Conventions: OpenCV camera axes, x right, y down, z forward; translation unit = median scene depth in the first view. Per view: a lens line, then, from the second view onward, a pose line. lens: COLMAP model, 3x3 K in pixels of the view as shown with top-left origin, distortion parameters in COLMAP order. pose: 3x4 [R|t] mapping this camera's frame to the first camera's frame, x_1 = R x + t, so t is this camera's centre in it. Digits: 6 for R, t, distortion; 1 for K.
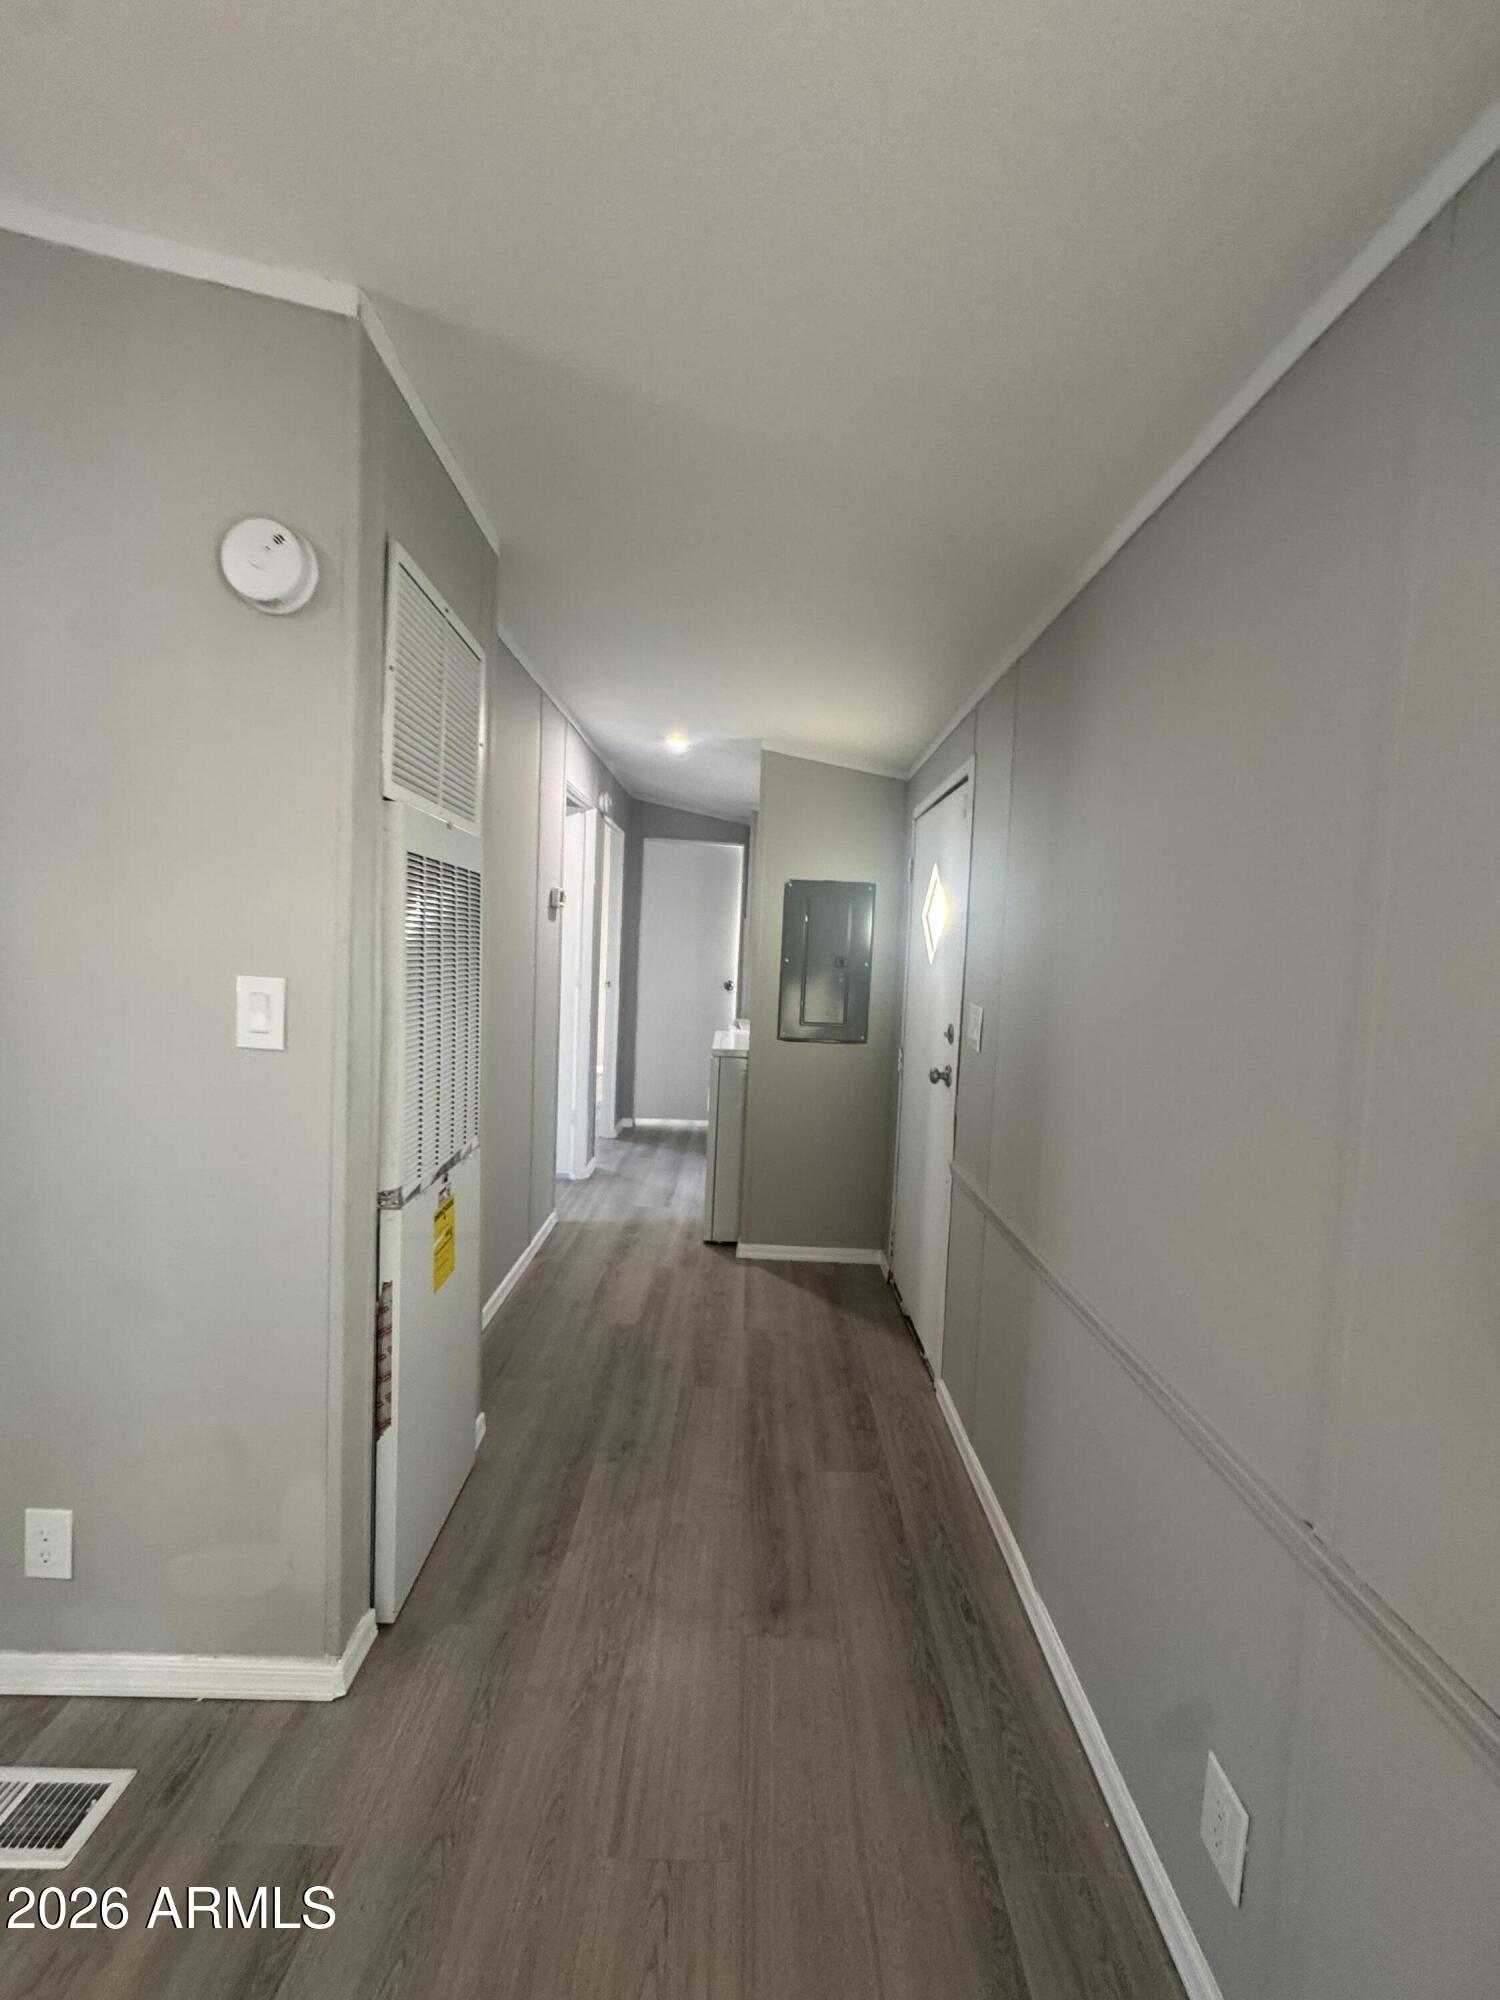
lens RADIAL K [[793.1, 0, 751.2], [0, 793.1, 997.8], [0, 0, 1]] dist [-0.004008, 0.000260]
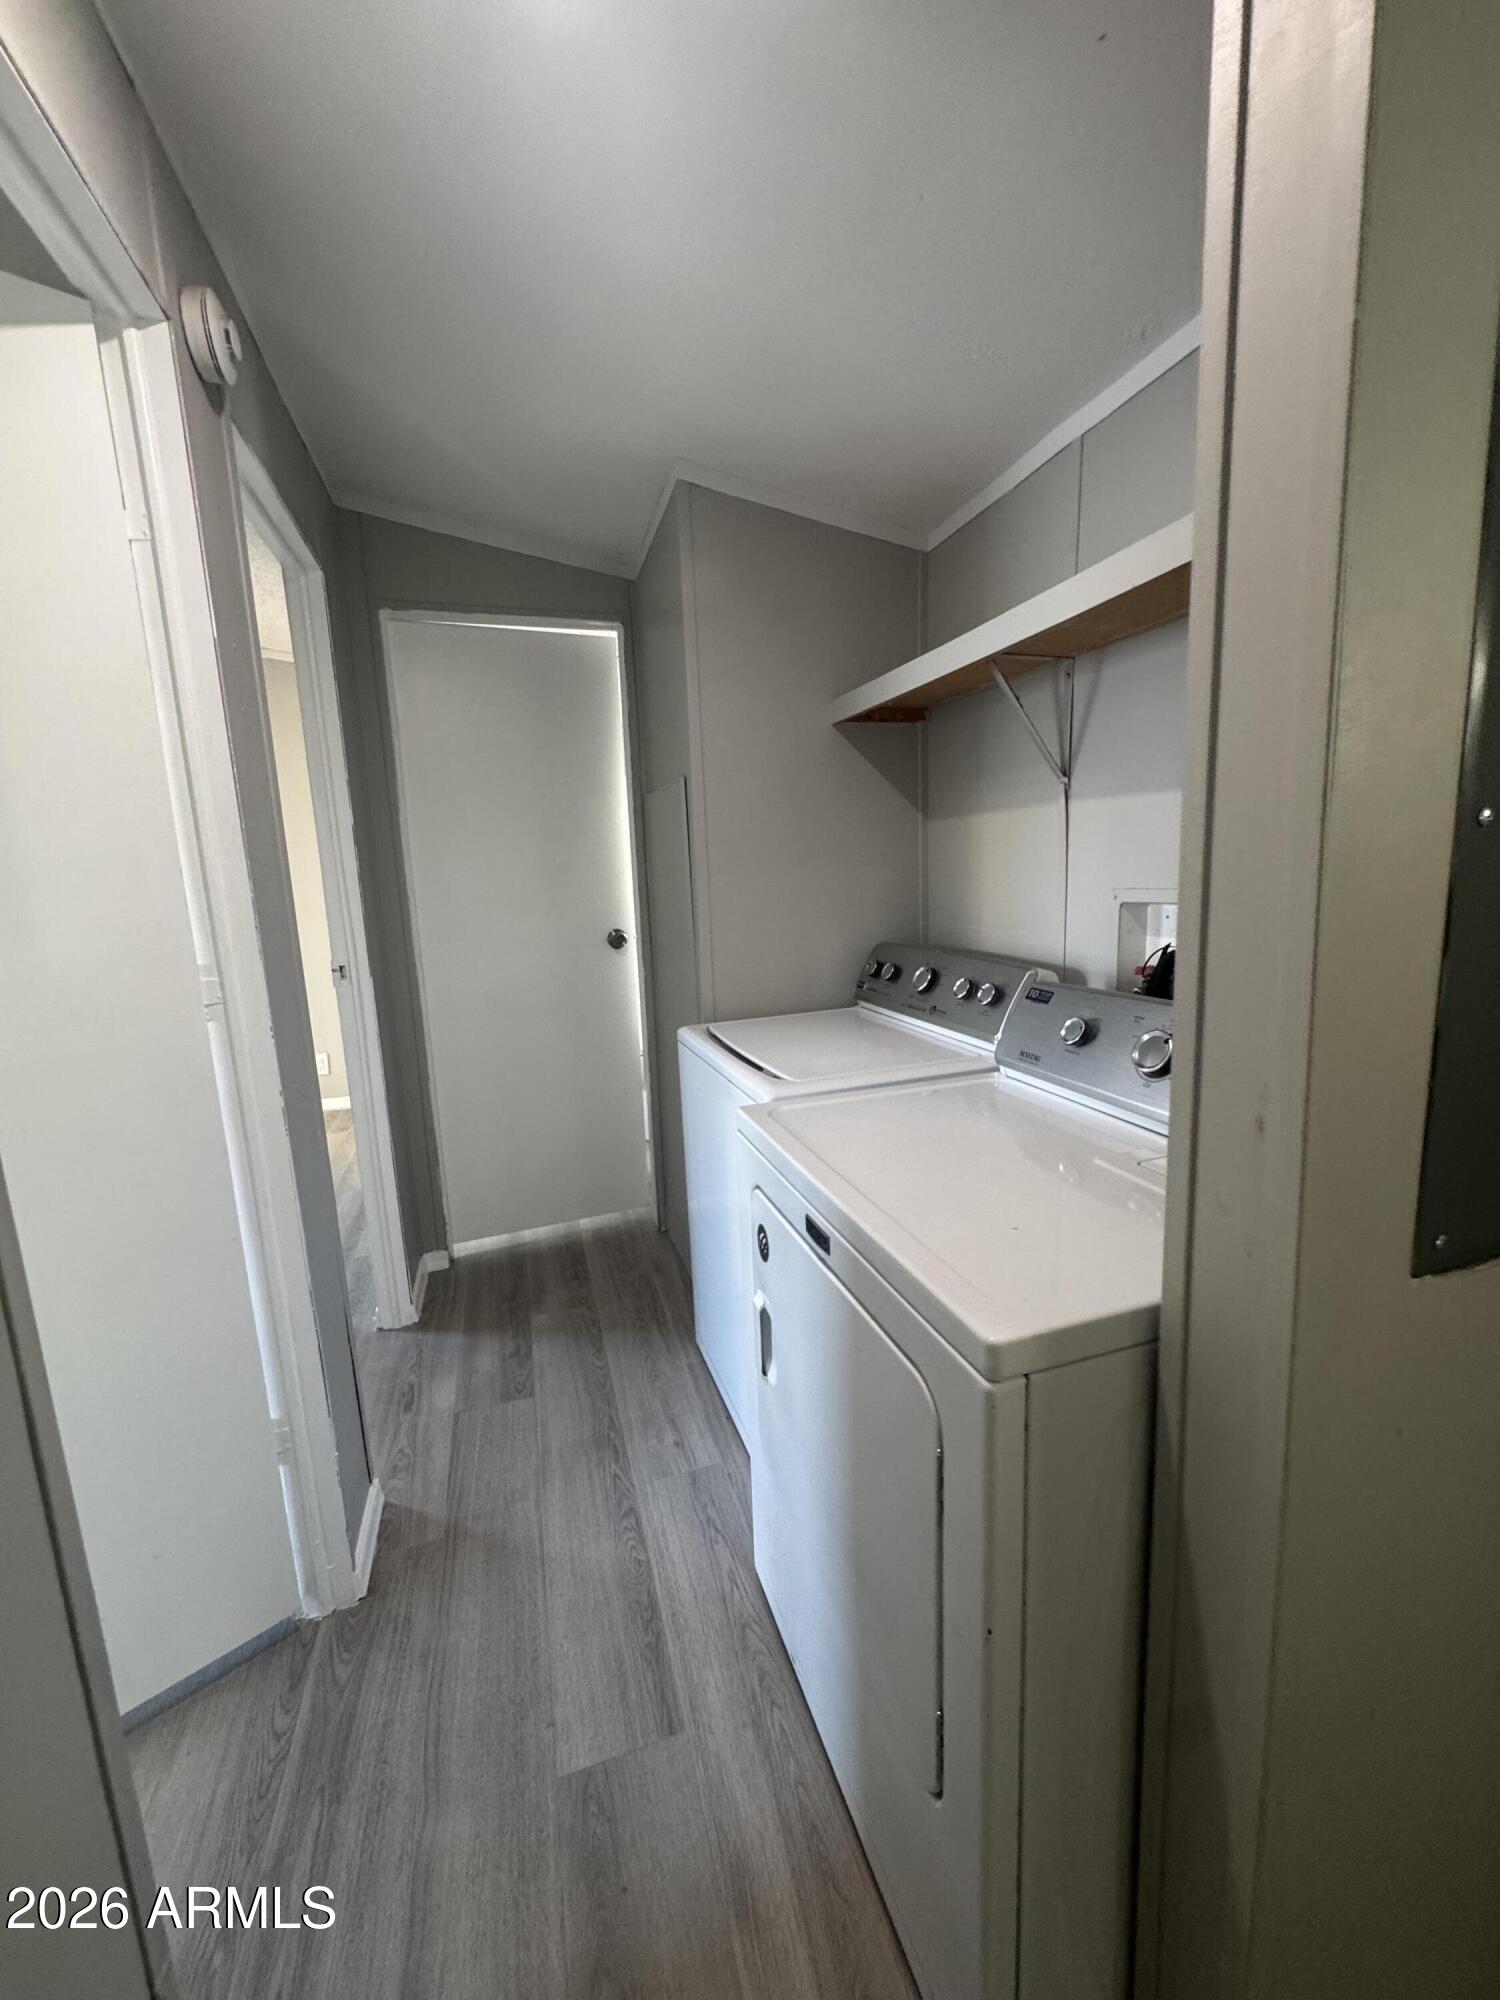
lens RADIAL K [[793.1, 0, 761.2], [0, 793.1, 990.9], [0, 0, 1]] dist [-0.004008, 0.000260]
pose [[0.949473, -0.132023, 0.284730, -0.090680], [0.104099, 0.988338, 0.111136, -0.029783], [-0.296082, -0.075881, 0.952144, 0.538961]]
